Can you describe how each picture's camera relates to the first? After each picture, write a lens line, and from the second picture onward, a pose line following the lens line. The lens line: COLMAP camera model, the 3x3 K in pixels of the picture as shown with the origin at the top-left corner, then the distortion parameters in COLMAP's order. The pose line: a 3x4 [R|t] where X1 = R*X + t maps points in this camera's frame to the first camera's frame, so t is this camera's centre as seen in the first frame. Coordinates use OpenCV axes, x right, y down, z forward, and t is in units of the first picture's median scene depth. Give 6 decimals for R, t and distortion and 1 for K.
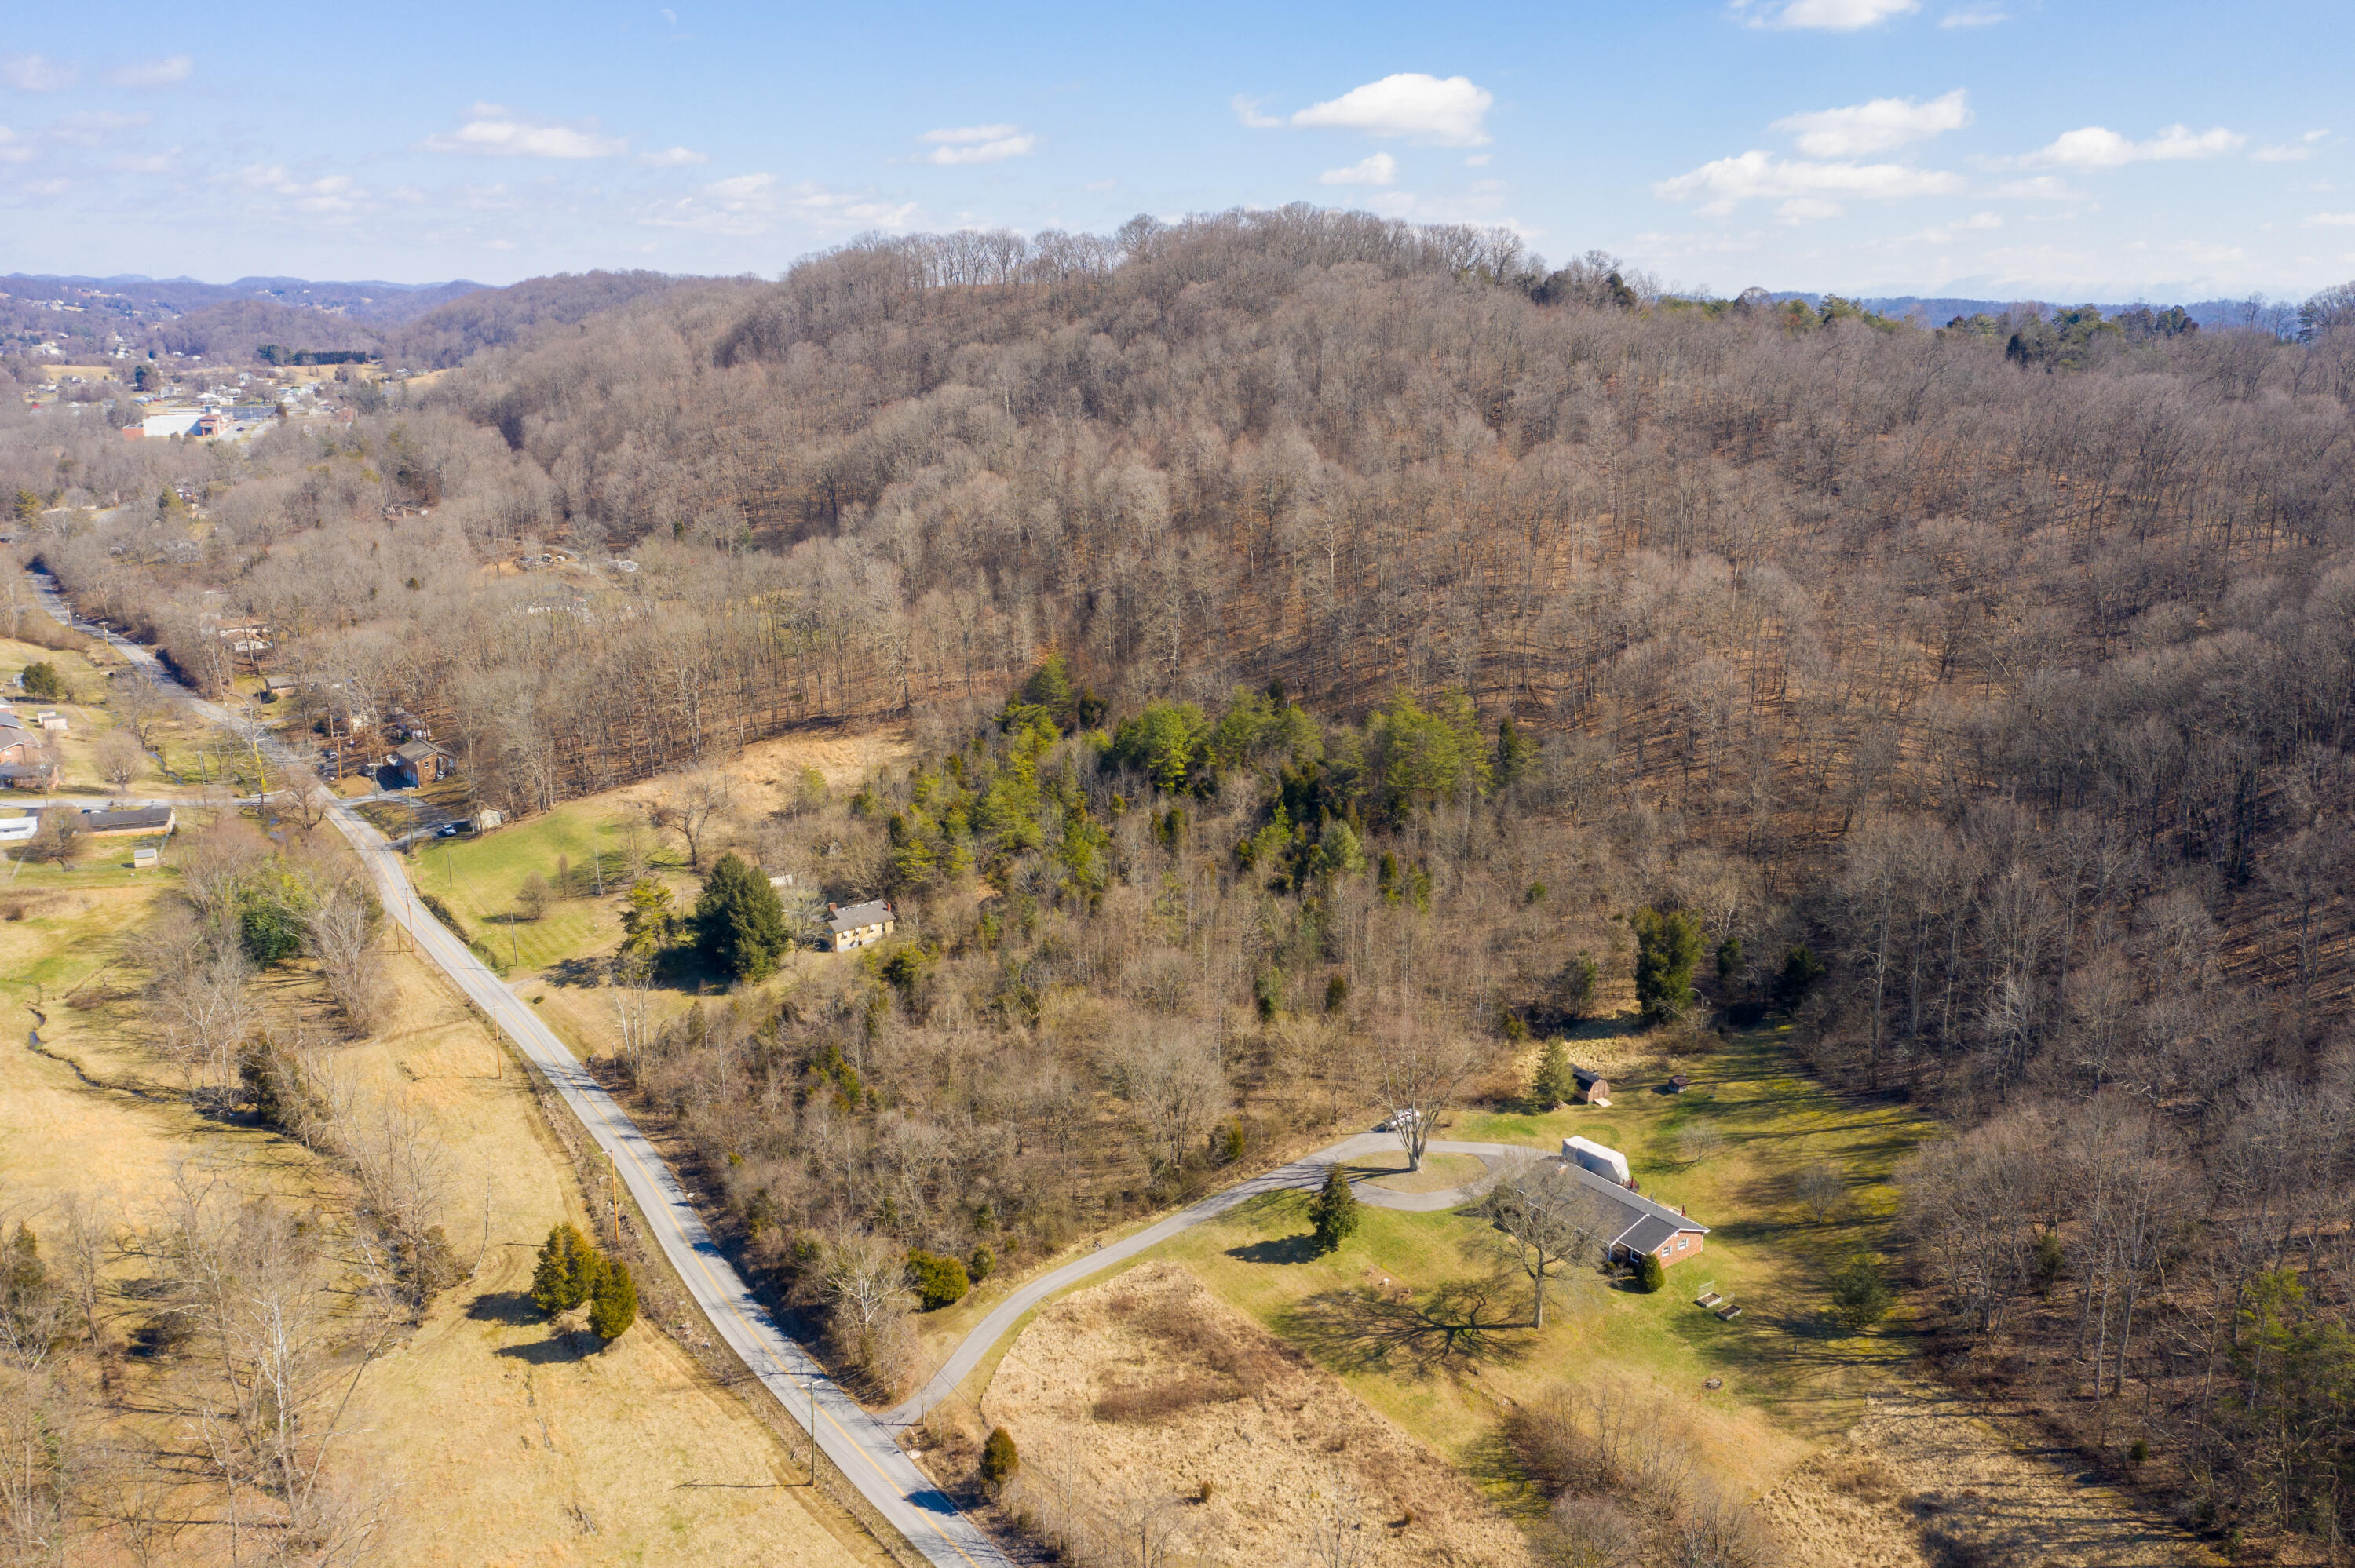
lens RADIAL K [[1867.8, 0, 1187.5], [0, 1867.8, 773.5], [0, 0, 1]] dist [-0.004319, 0.009326]
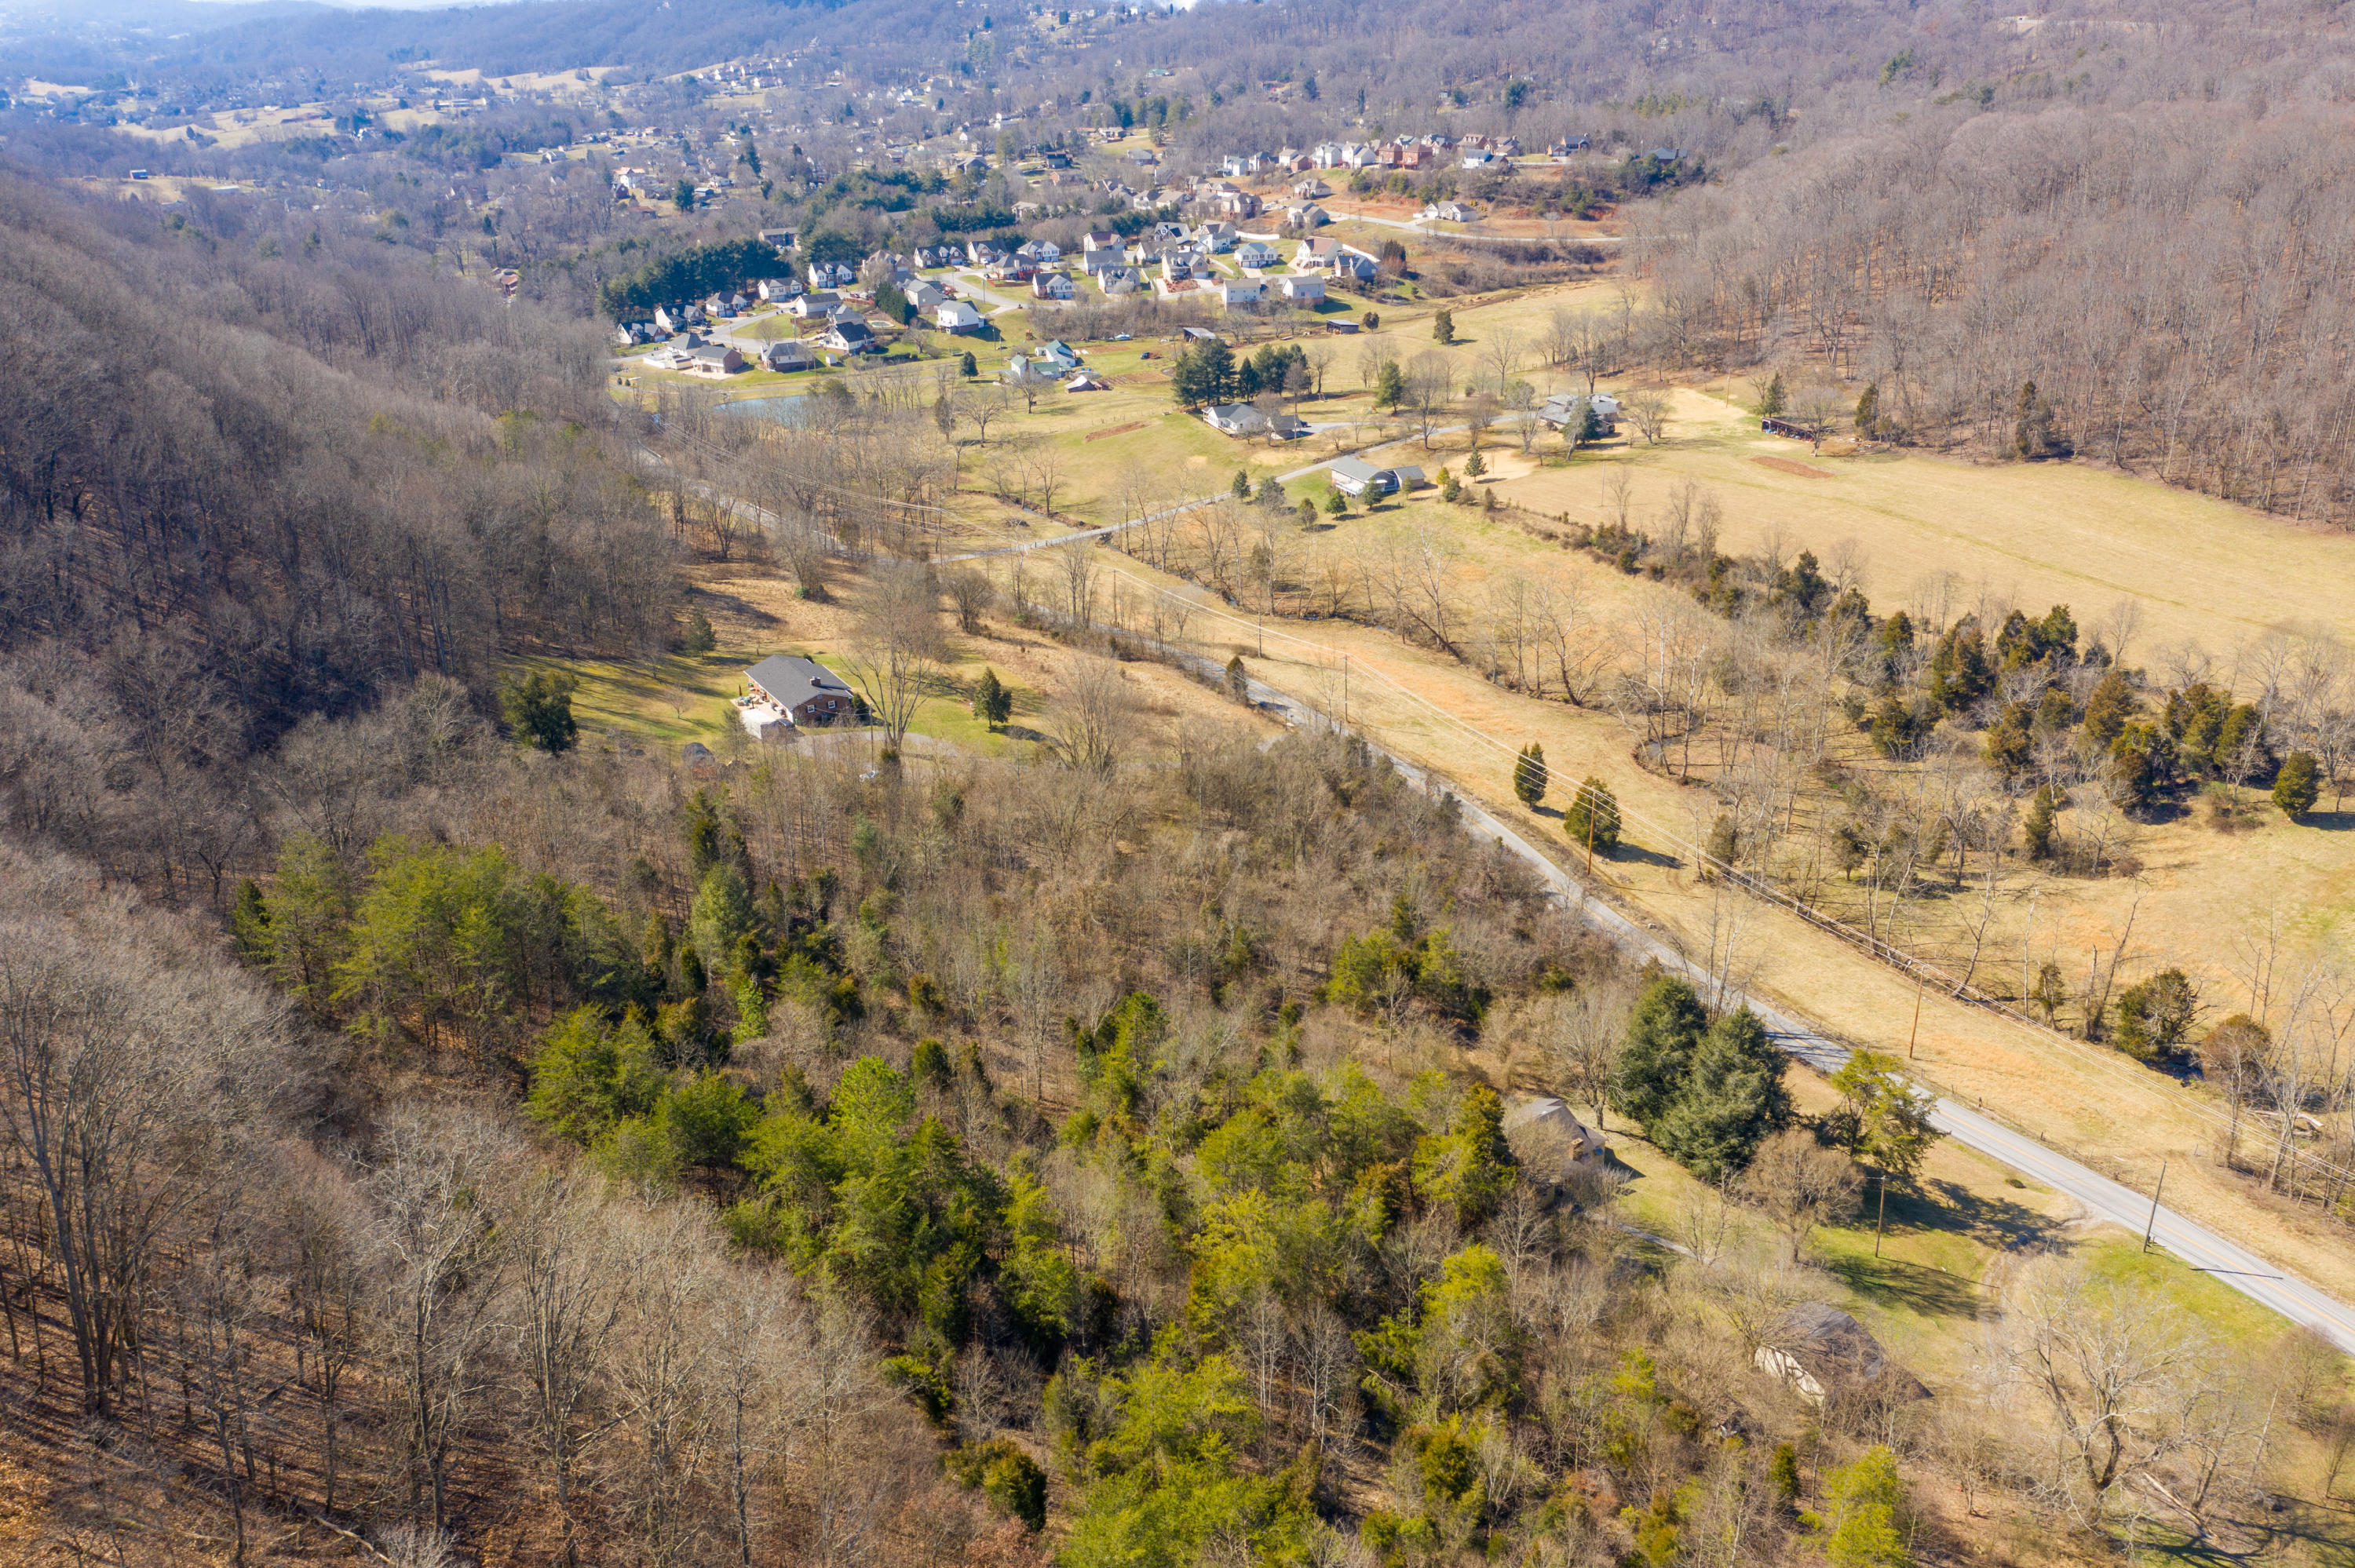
lens RADIAL K [[1867.8, 0, 1181.7], [0, 1867.8, 778.2], [0, 0, 1]] dist [-0.004319, 0.009326]
pose [[-0.994965, -0.041416, 0.091267, -0.161227], [0.022182, 0.797049, 0.603507, -0.468345], [-0.097739, 0.602493, -0.792117, 1.851352]]
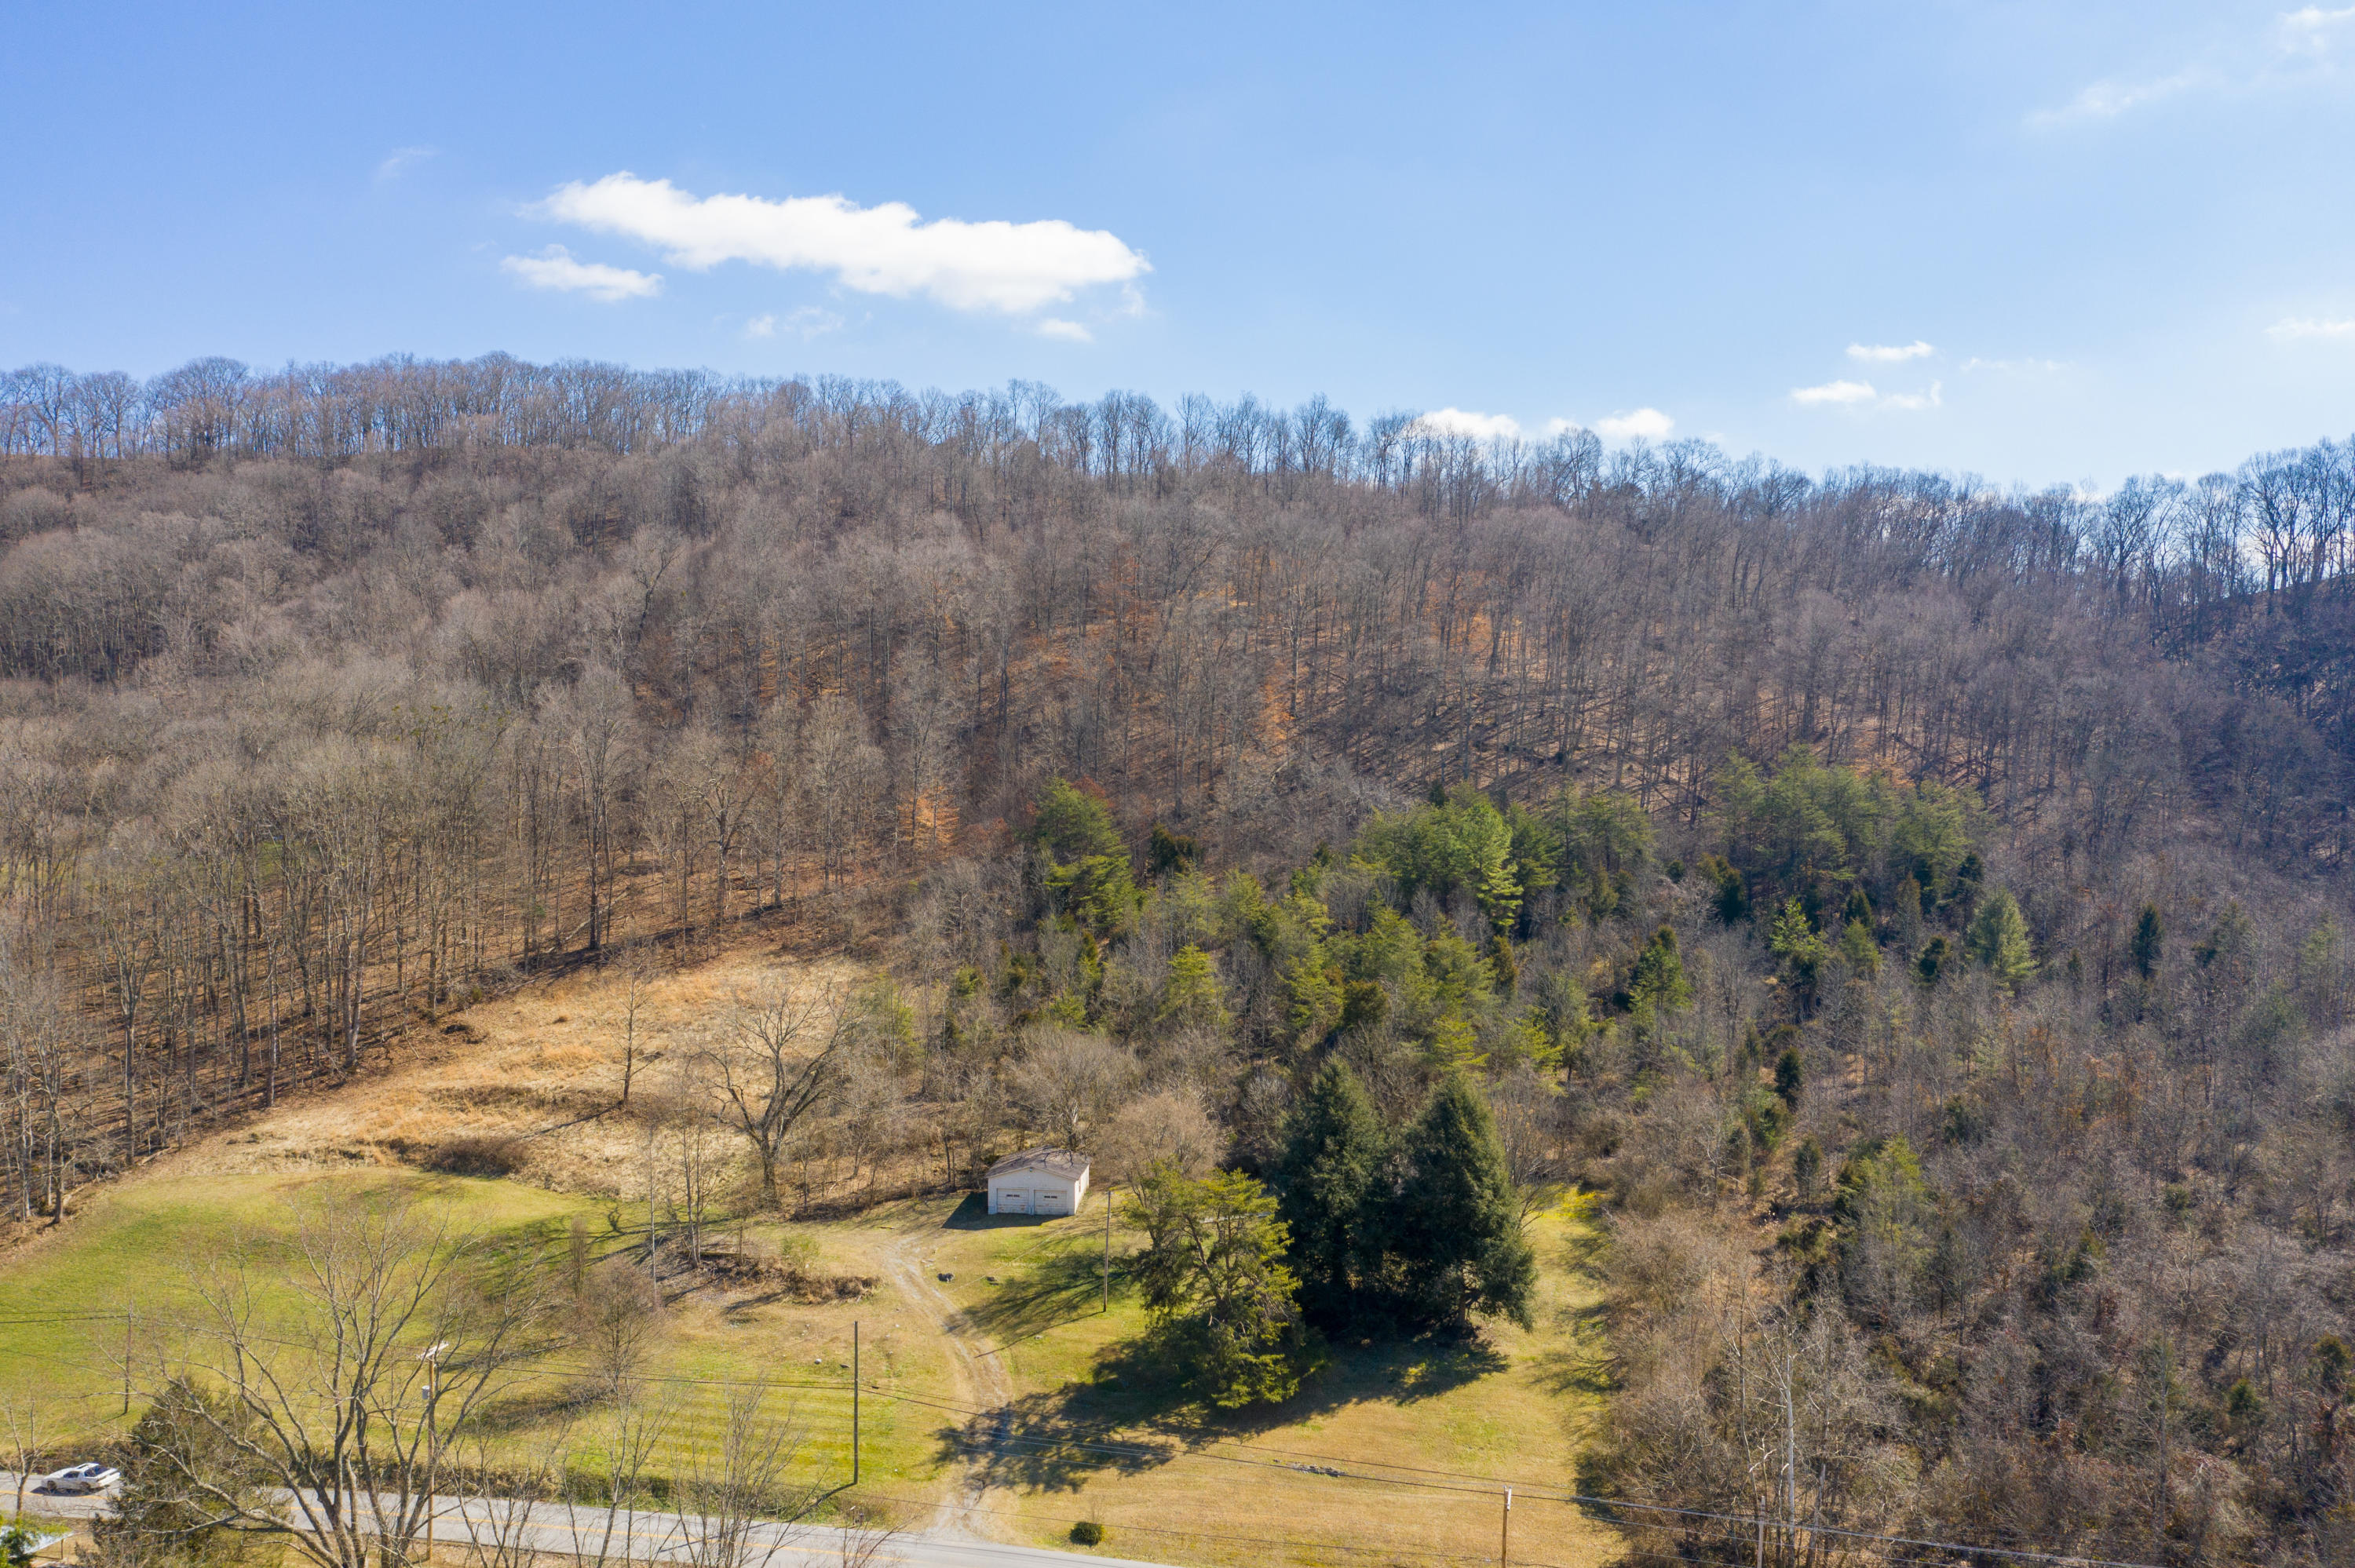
lens RADIAL K [[1867.8, 0, 1180.0], [0, 1867.8, 774.8], [0, 0, 1]] dist [-0.004319, 0.009326]
pose [[0.720042, -0.018429, 0.693686, -0.747266], [0.168891, 0.974242, -0.149425, 0.047415], [-0.673065, 0.224749, 0.704607, 0.910218]]
